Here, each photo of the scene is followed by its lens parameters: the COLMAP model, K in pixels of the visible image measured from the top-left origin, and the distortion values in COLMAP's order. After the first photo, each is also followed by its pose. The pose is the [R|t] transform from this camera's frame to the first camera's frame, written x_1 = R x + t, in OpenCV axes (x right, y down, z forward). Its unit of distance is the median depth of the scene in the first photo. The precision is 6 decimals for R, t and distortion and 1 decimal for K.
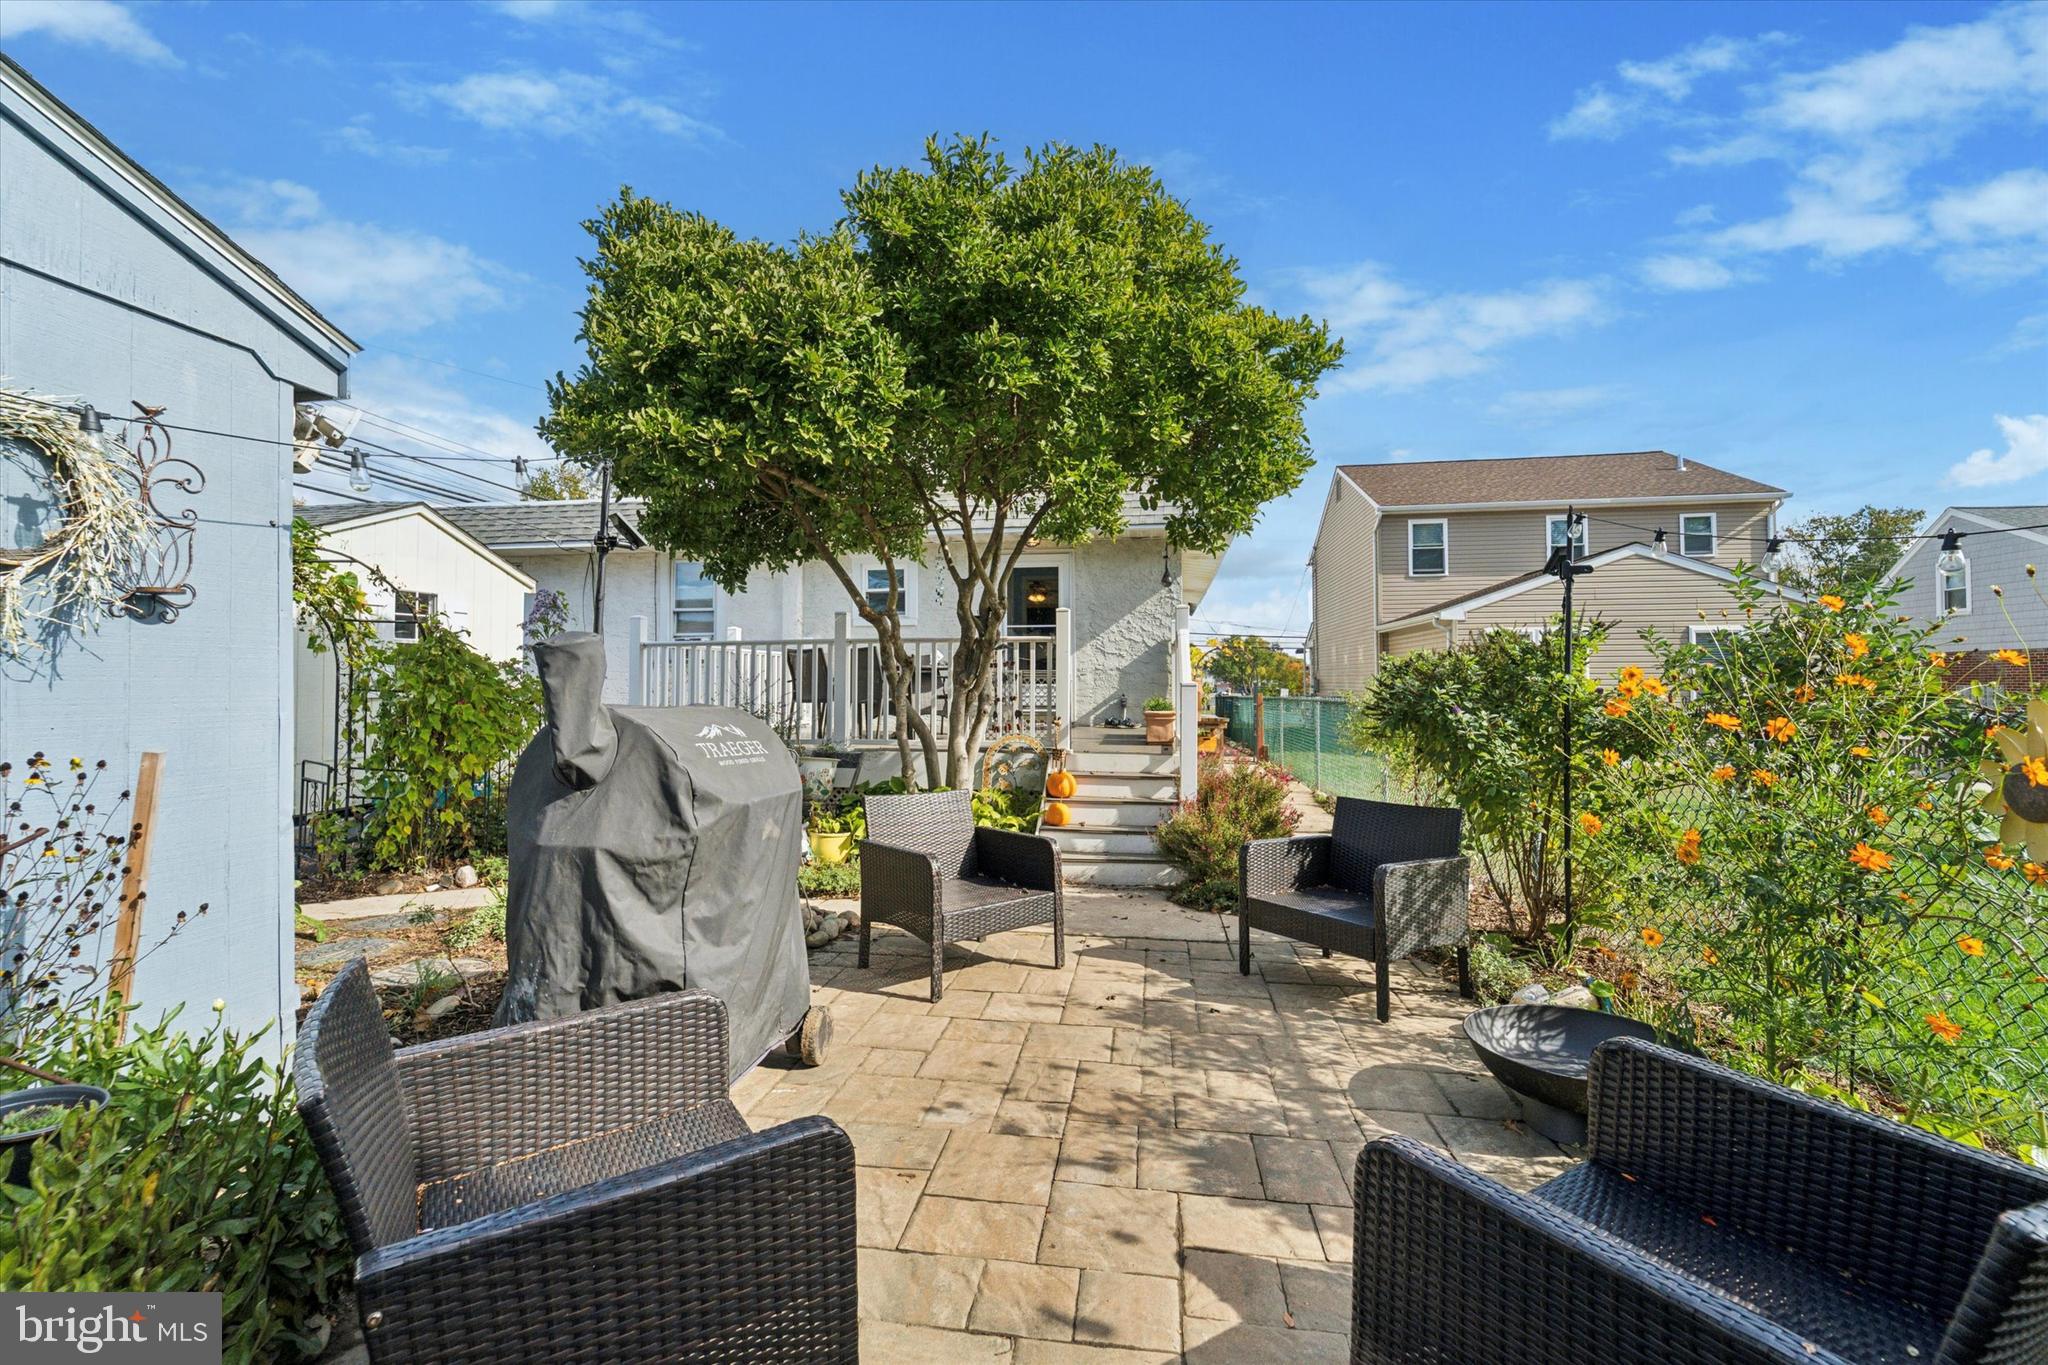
lens RADIAL K [[828.6, 0, 1023.4], [0, 828.6, 669.0], [0, 0, 1]] dist [0.002511, -0.002474]
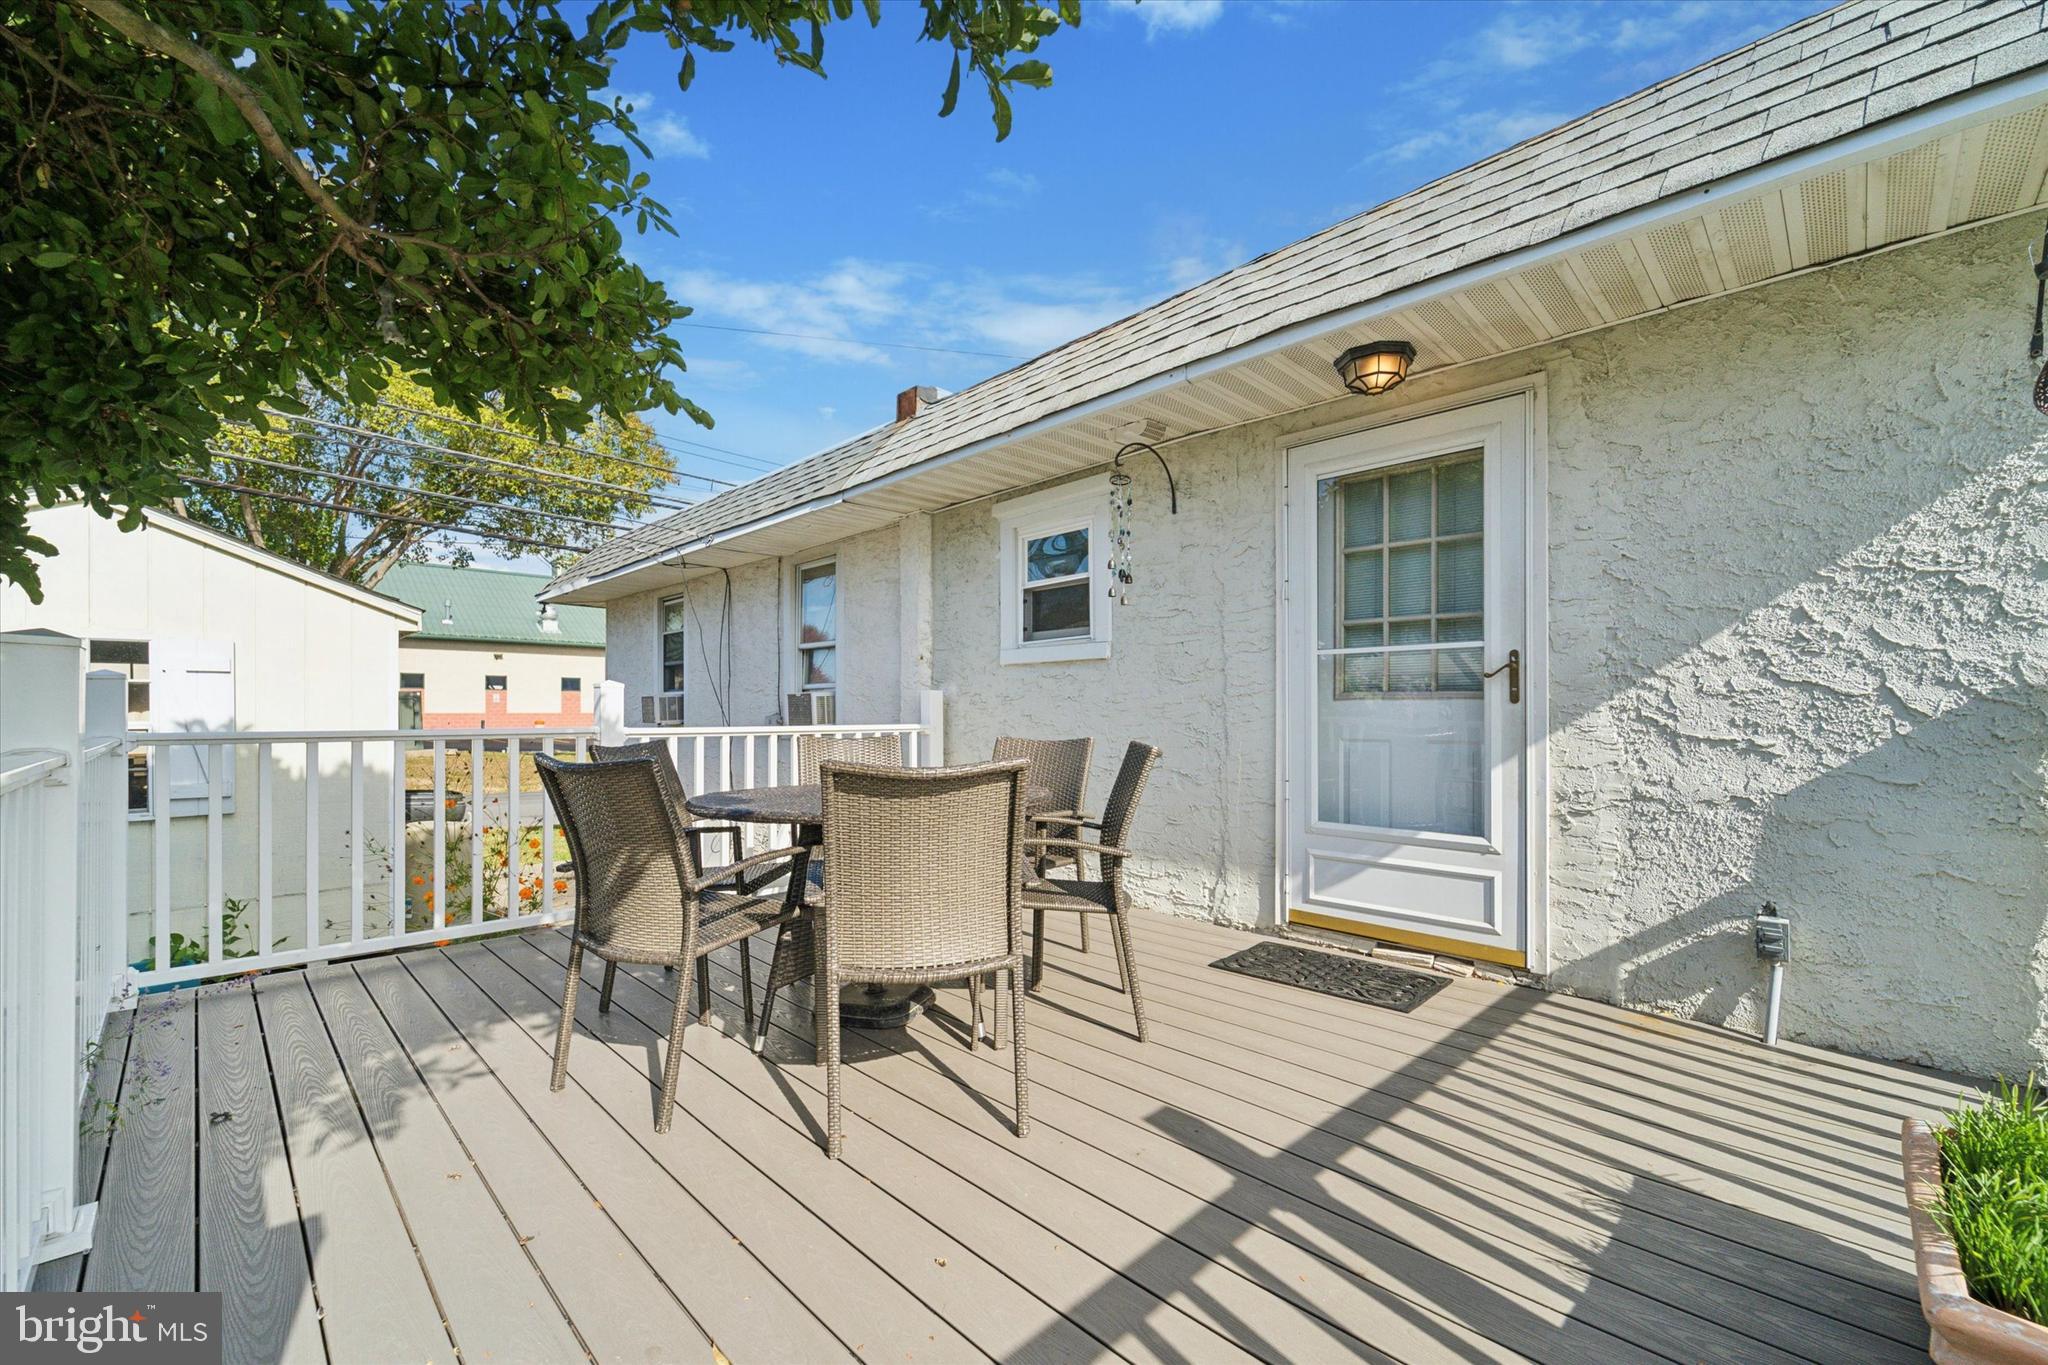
lens RADIAL K [[828.6, 0, 1020.7], [0, 828.6, 699.6], [0, 0, 1]] dist [0.002511, -0.002474]
pose [[0.795285, -0.001449, -0.606234, 0.091620], [-0.011438, 0.999783, -0.017394, -0.024366], [0.606128, 0.020767, 0.795096, 0.661967]]
